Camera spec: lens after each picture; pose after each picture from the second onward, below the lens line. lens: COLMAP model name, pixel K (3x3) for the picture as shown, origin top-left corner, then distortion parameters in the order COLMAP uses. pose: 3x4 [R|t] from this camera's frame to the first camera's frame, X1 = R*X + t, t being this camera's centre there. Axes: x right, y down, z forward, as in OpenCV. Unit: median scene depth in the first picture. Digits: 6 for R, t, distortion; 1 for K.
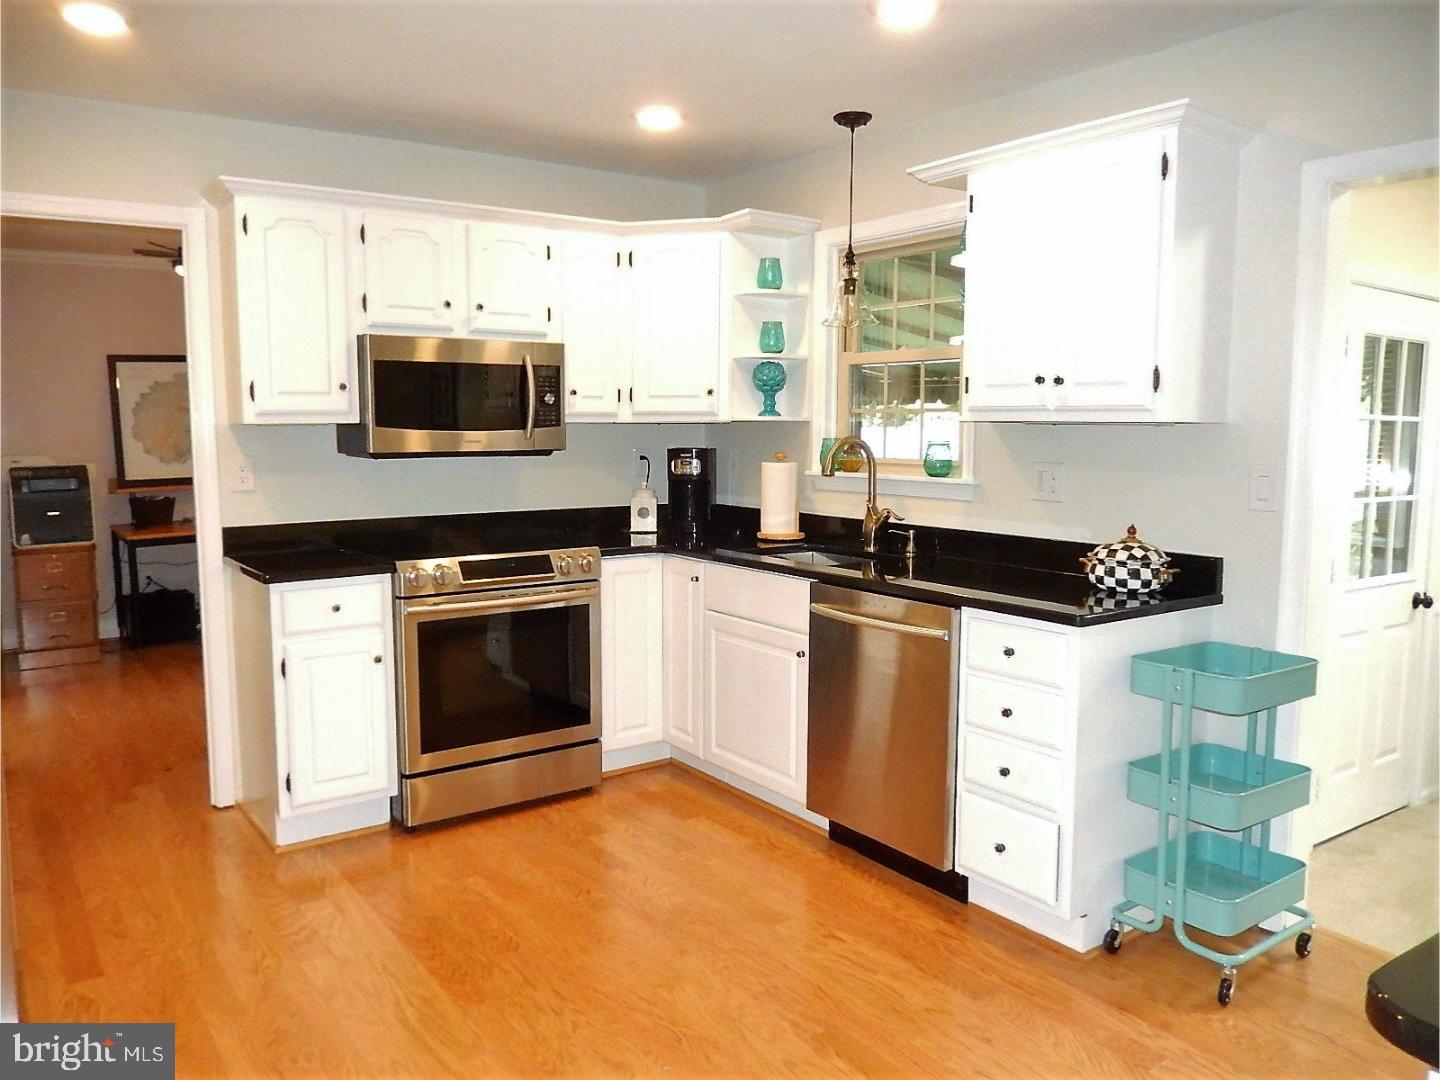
lens RADIAL K [[1074.6, 0, 718.4], [0, 1074.6, 522.4], [0, 0, 1]] dist [0.002621, -0.026650]
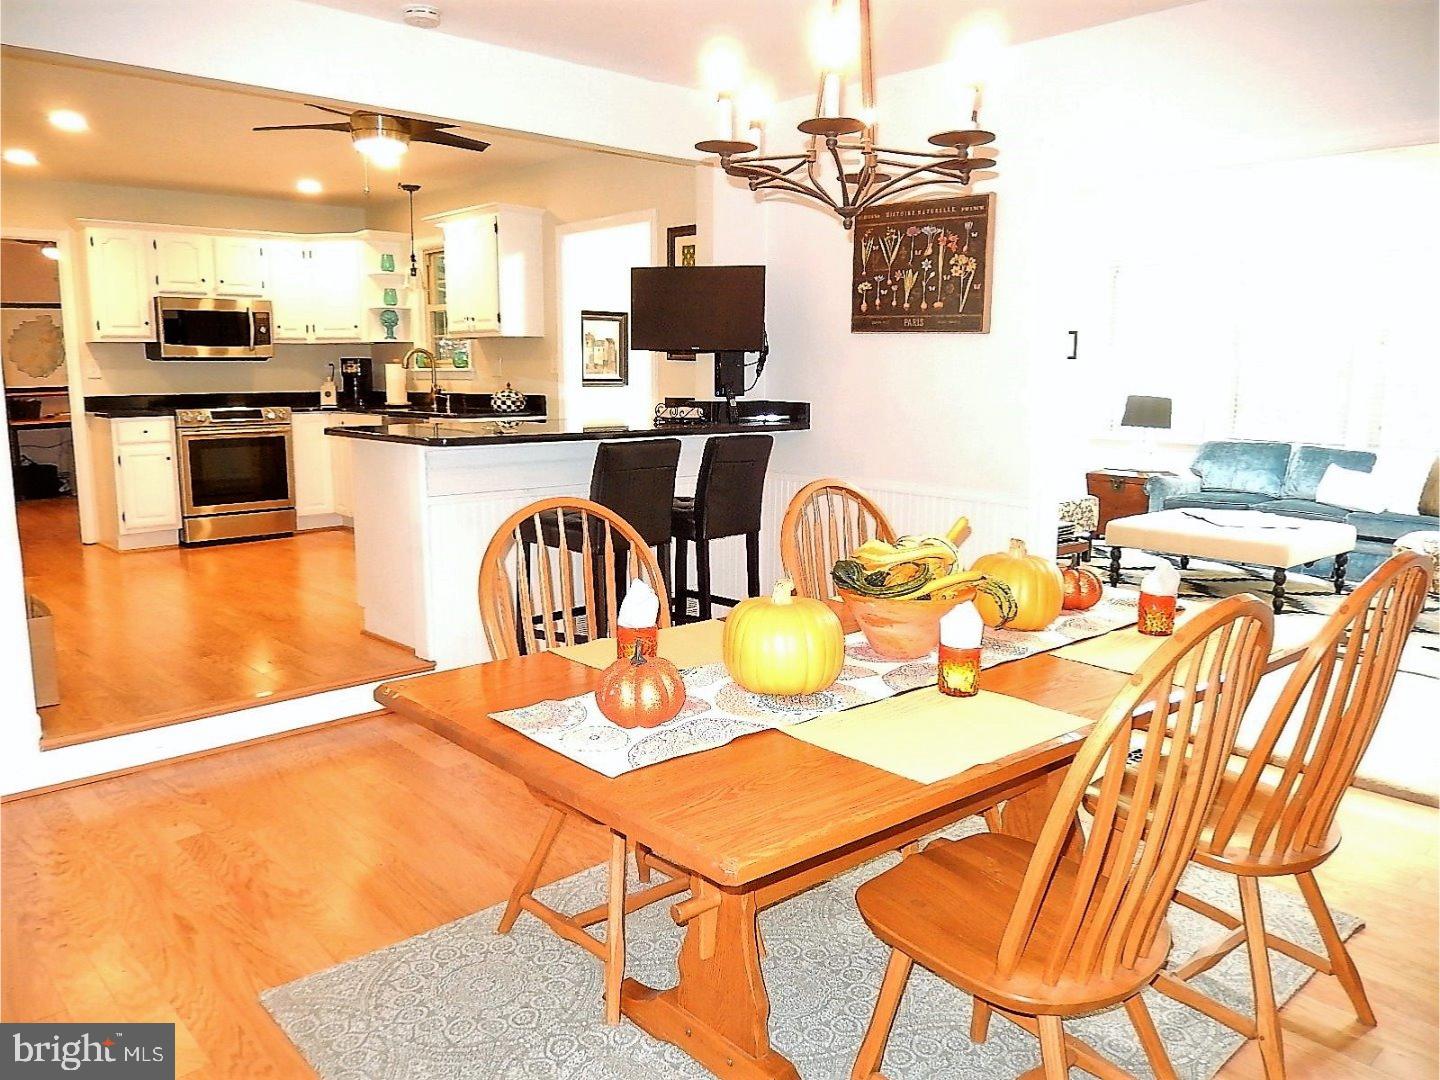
lens RADIAL K [[1074.6, 0, 718.4], [0, 1074.6, 522.4], [0, 0, 1]] dist [0.002621, -0.026650]
pose [[0.993433, -0.020641, 0.112541, 0.439949], [0.015549, 0.998823, 0.045936, 0.156512], [-0.113357, -0.043885, 0.992585, -1.030518]]
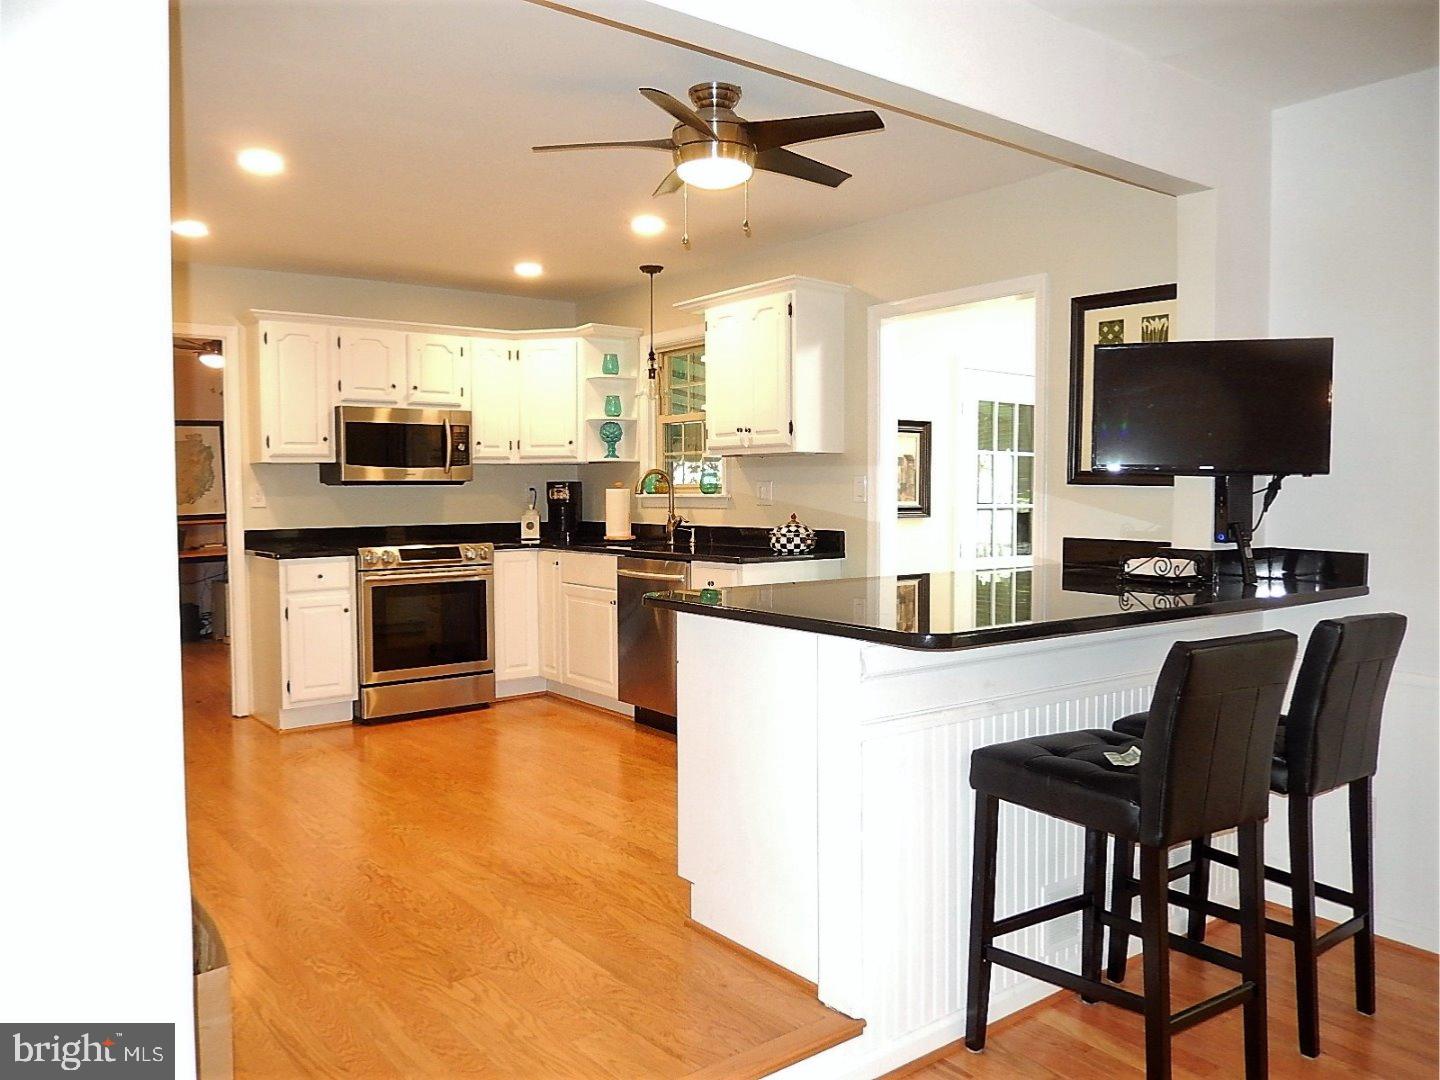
lens RADIAL K [[1074.6, 0, 718.4], [0, 1074.6, 522.4], [0, 0, 1]] dist [0.002621, -0.026650]
pose [[0.999521, -0.009446, 0.029485, 0.167759], [0.011298, 0.997931, -0.063288, 0.096020], [-0.028826, 0.063591, 0.997560, -0.544479]]
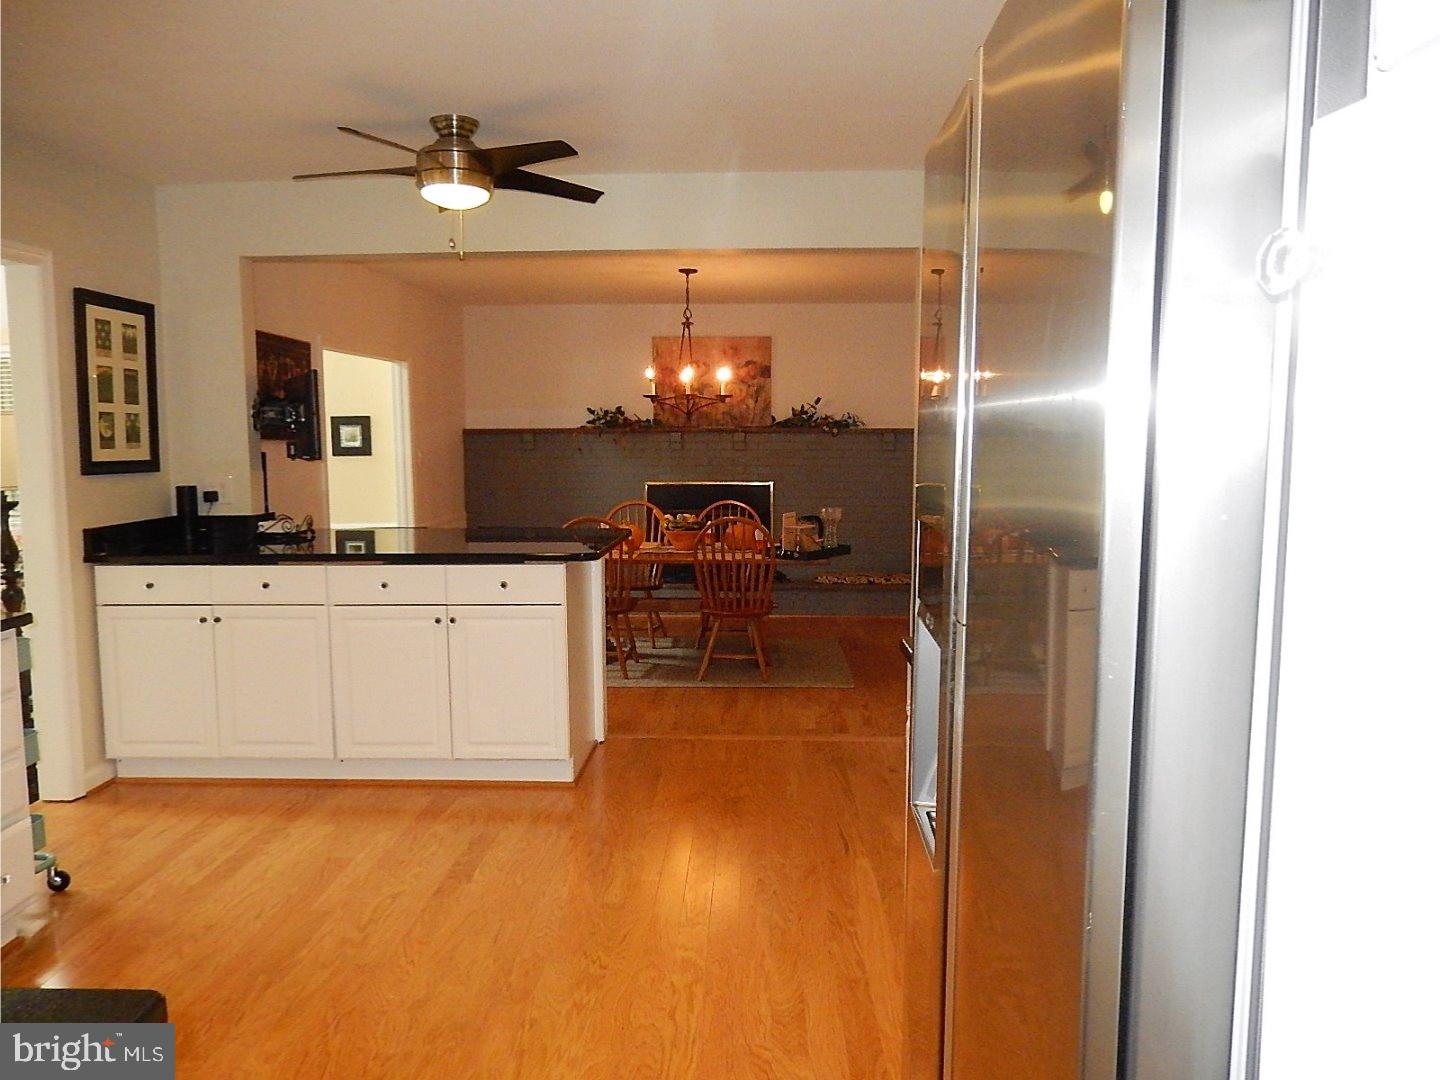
lens RADIAL K [[1086.0, 0, 721.1], [0, 1086.0, 506.6], [0, 0, 1]] dist [-0.007171, 0.005801]
pose [[-0.784984, -0.041884, 0.618098, -0.608205], [0.067542, 0.985979, 0.152592, -0.094444], [-0.615823, 0.161530, -0.771149, 0.945298]]
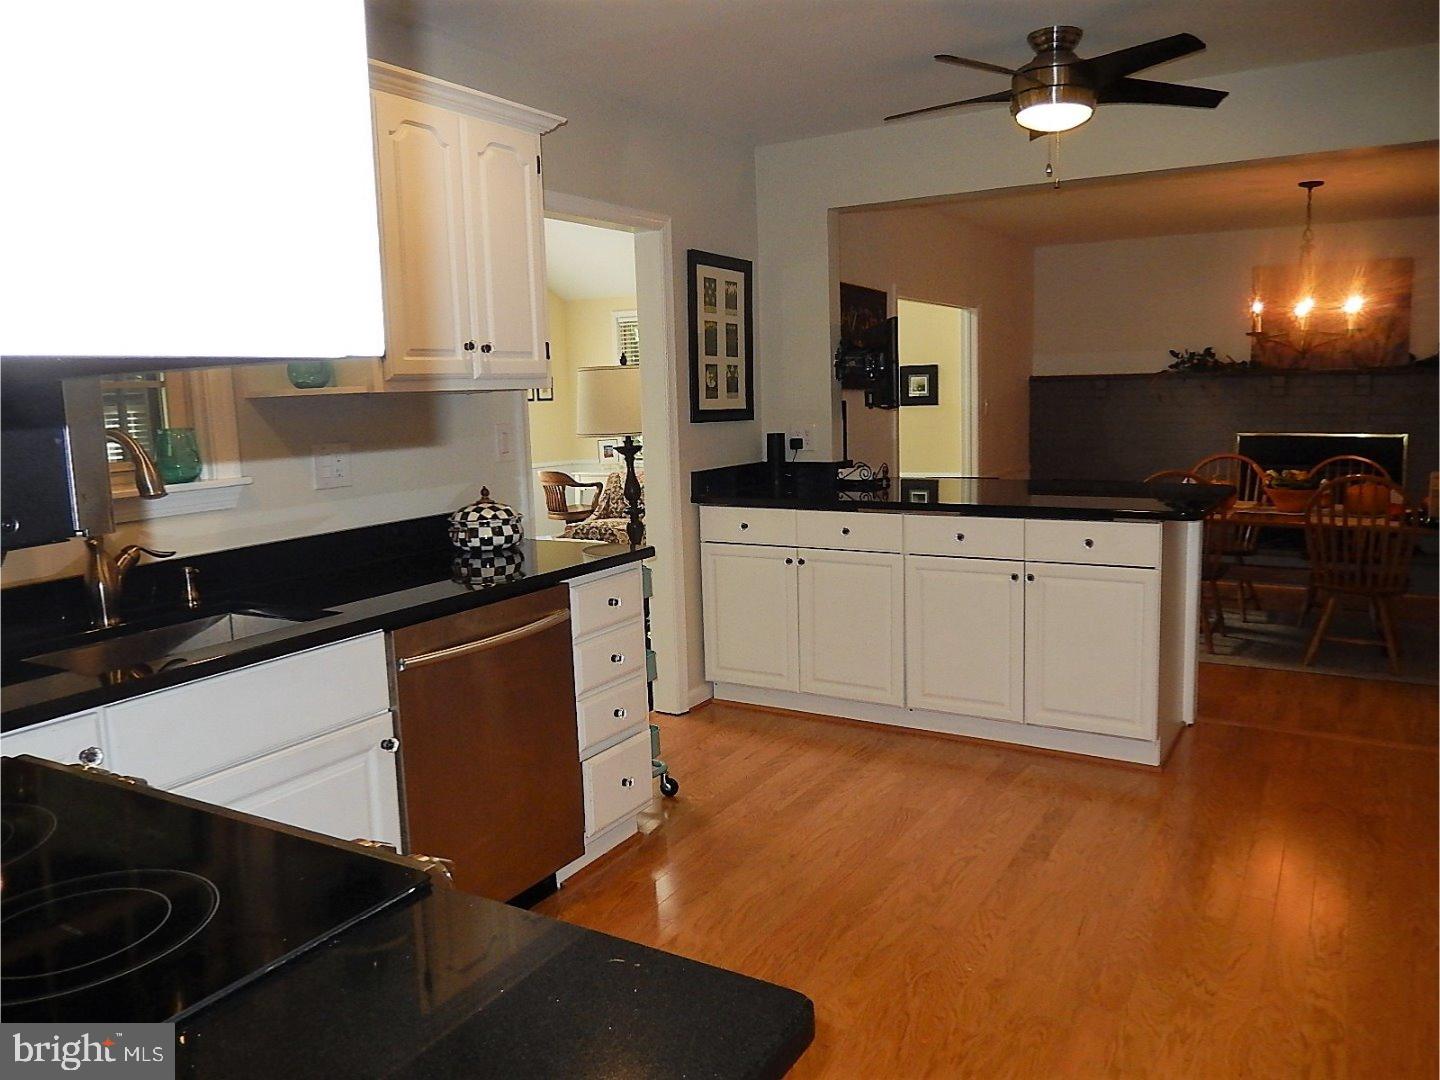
lens RADIAL K [[1086.0, 0, 721.1], [0, 1086.0, 506.6], [0, 0, 1]] dist [-0.007171, 0.005801]
pose [[-0.396462, -0.094809, 0.913142, -0.541709], [0.114837, 0.981719, 0.151788, -0.089586], [-0.910841, 0.165041, -0.378327, 0.933096]]
